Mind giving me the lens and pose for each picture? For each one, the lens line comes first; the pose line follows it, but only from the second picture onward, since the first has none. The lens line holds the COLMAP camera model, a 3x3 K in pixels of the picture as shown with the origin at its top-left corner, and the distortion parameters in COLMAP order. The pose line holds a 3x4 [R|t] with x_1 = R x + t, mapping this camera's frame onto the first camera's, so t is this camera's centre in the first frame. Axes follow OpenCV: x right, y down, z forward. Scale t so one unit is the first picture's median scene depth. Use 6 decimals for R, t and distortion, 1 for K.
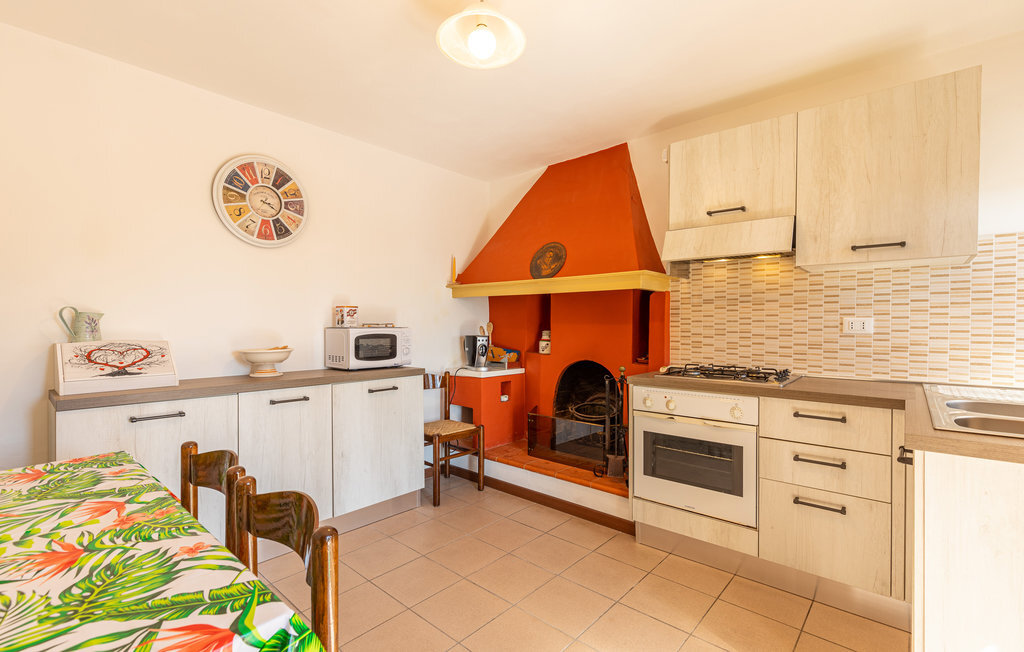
lens RADIAL K [[460.4, 0, 512.0], [0, 460.4, 326.0], [0, 0, 1]] dist [0.001416, -0.000079]
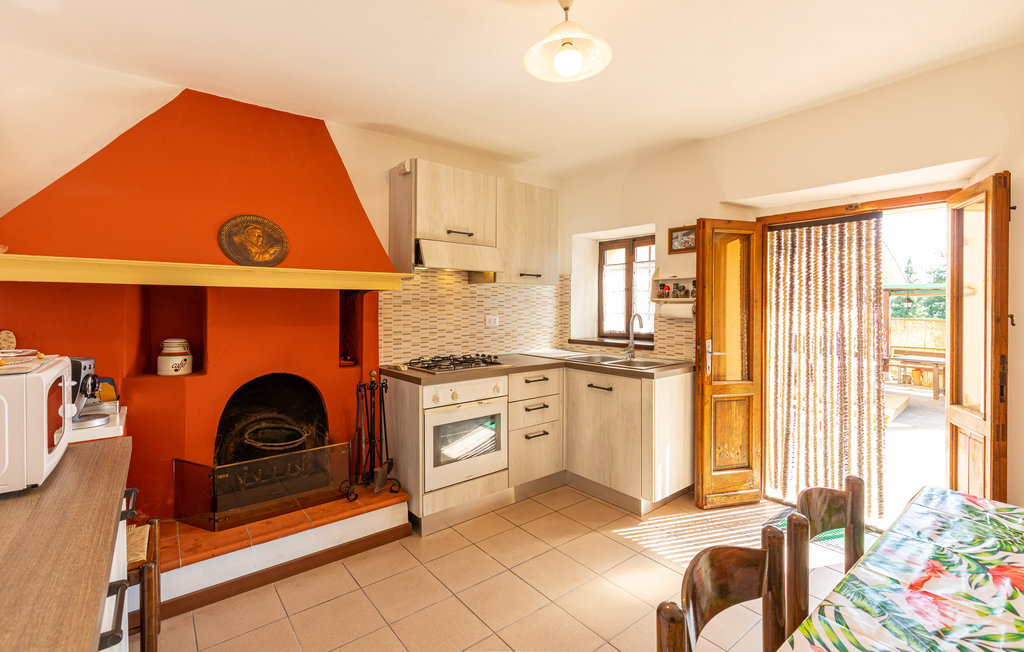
lens RADIAL K [[450.9, 0, 512.9], [0, 450.9, 308.0], [0, 0, 1]] dist [0.000833, -0.000444]
pose [[0.165215, -0.006208, 0.986238, -0.604607], [0.006981, 0.999962, 0.005125, -0.042755], [-0.986233, 0.006038, 0.165252, 0.550569]]
